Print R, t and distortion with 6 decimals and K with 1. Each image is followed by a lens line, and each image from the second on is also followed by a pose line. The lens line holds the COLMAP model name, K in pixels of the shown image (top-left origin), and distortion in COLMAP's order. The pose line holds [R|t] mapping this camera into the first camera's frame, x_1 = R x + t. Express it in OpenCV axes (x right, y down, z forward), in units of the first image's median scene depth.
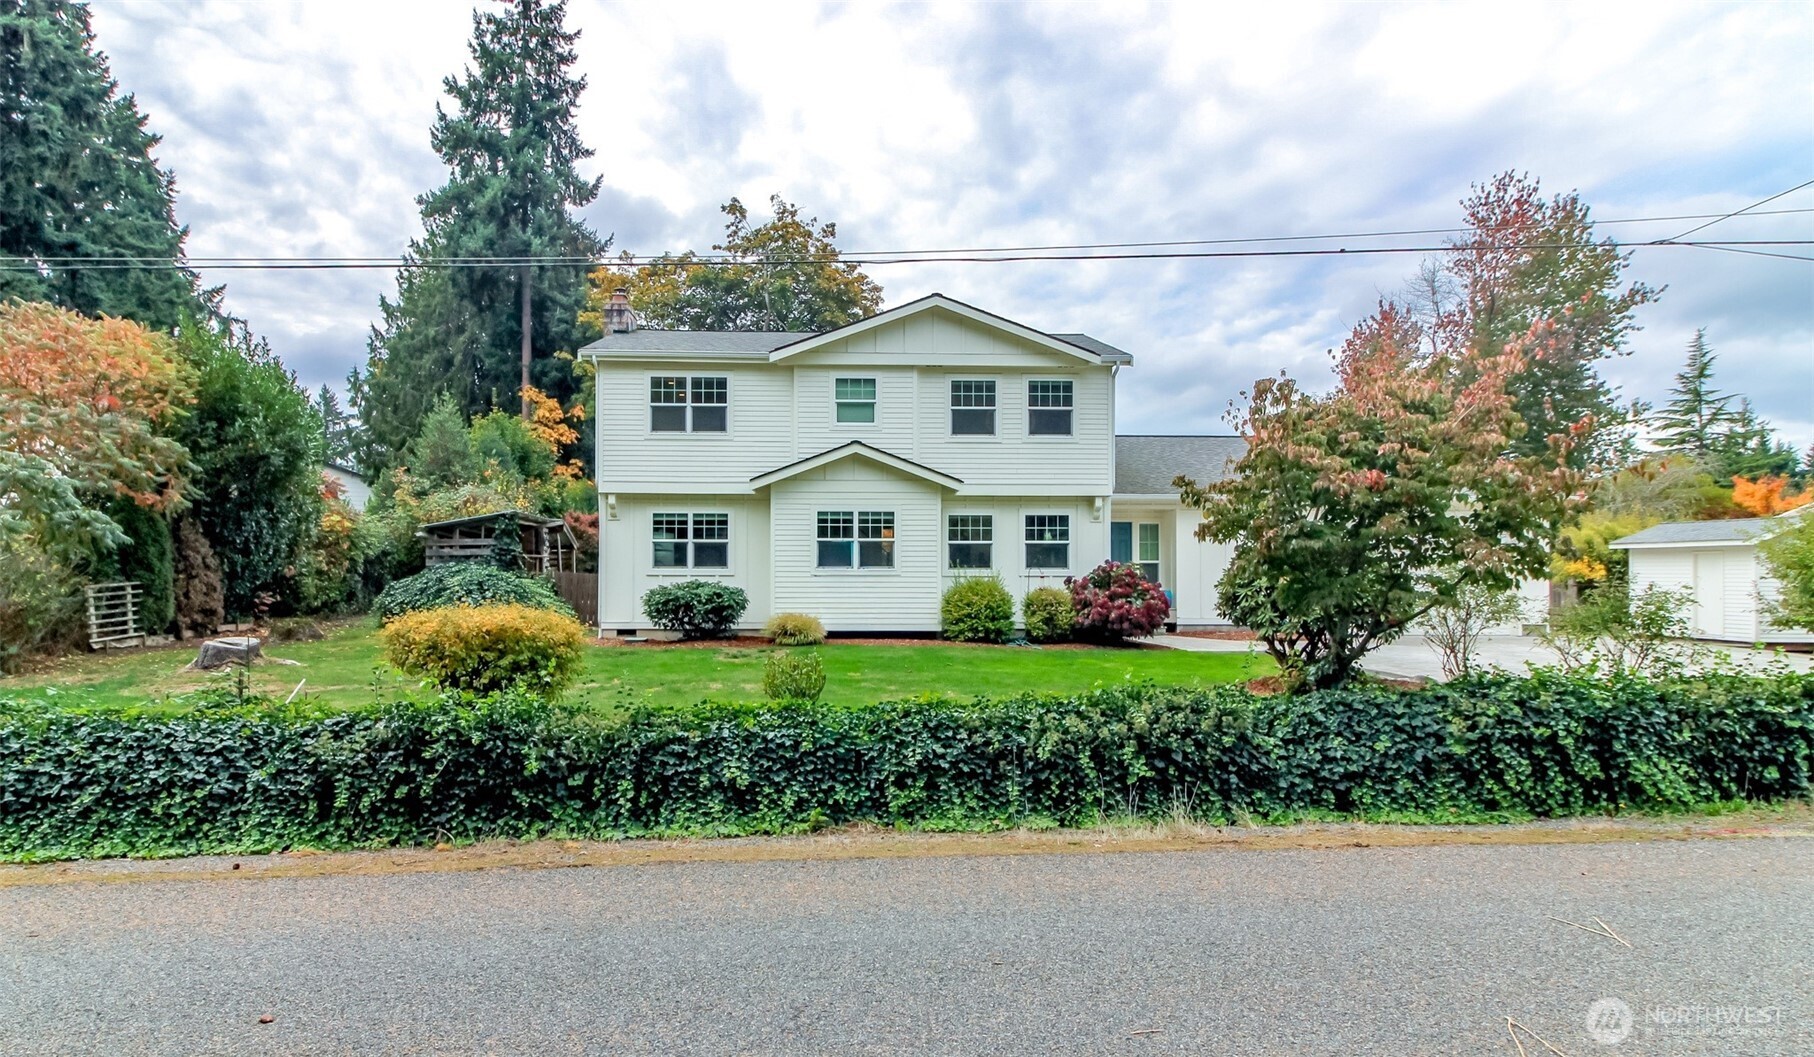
lens RADIAL K [[984.3, 0, 870.5], [0, 984.3, 547.6], [0, 0, 1]] dist [0.002033, 0.002153]
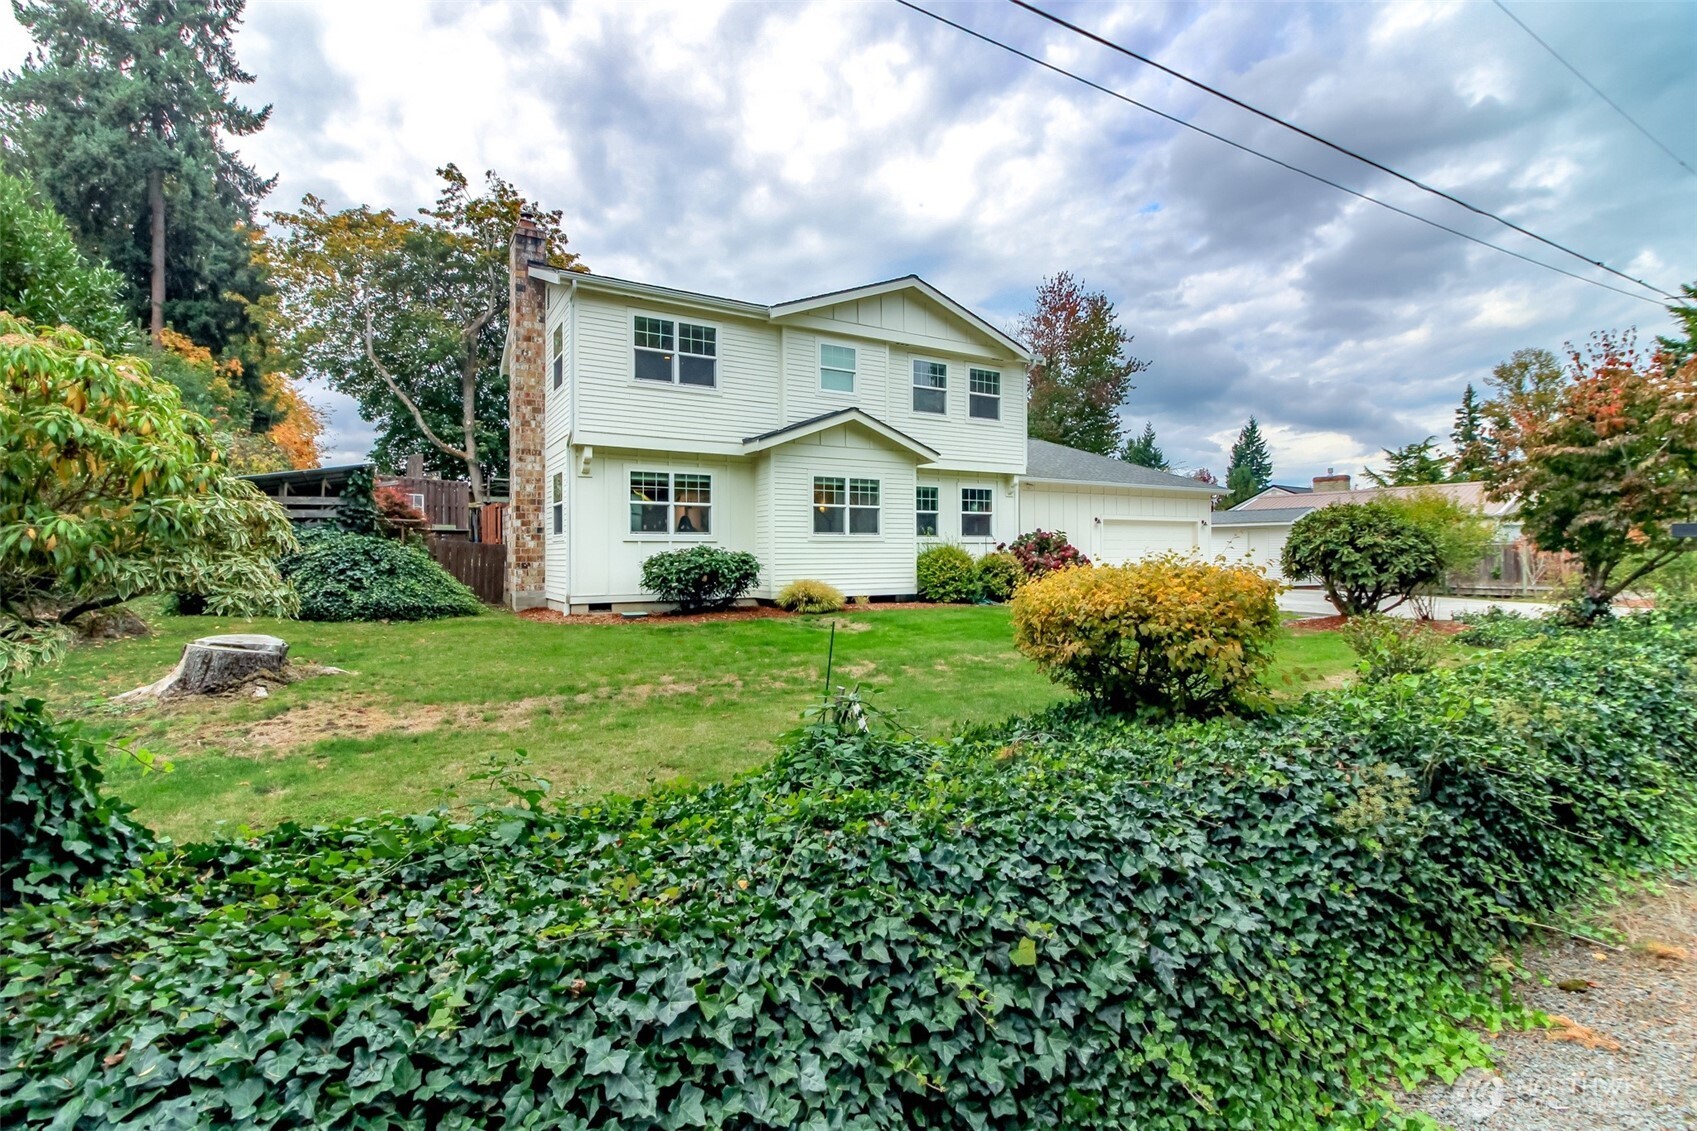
lens RADIAL K [[776.0, 0, 840.5], [0, 776.0, 537.9], [0, 0, 1]] dist [0.022952, -0.018006]
pose [[0.875668, 0.004456, 0.482893, -0.393014], [-0.008551, 0.999944, 0.006279, 0.019005], [-0.482838, -0.009628, 0.875657, 0.295838]]
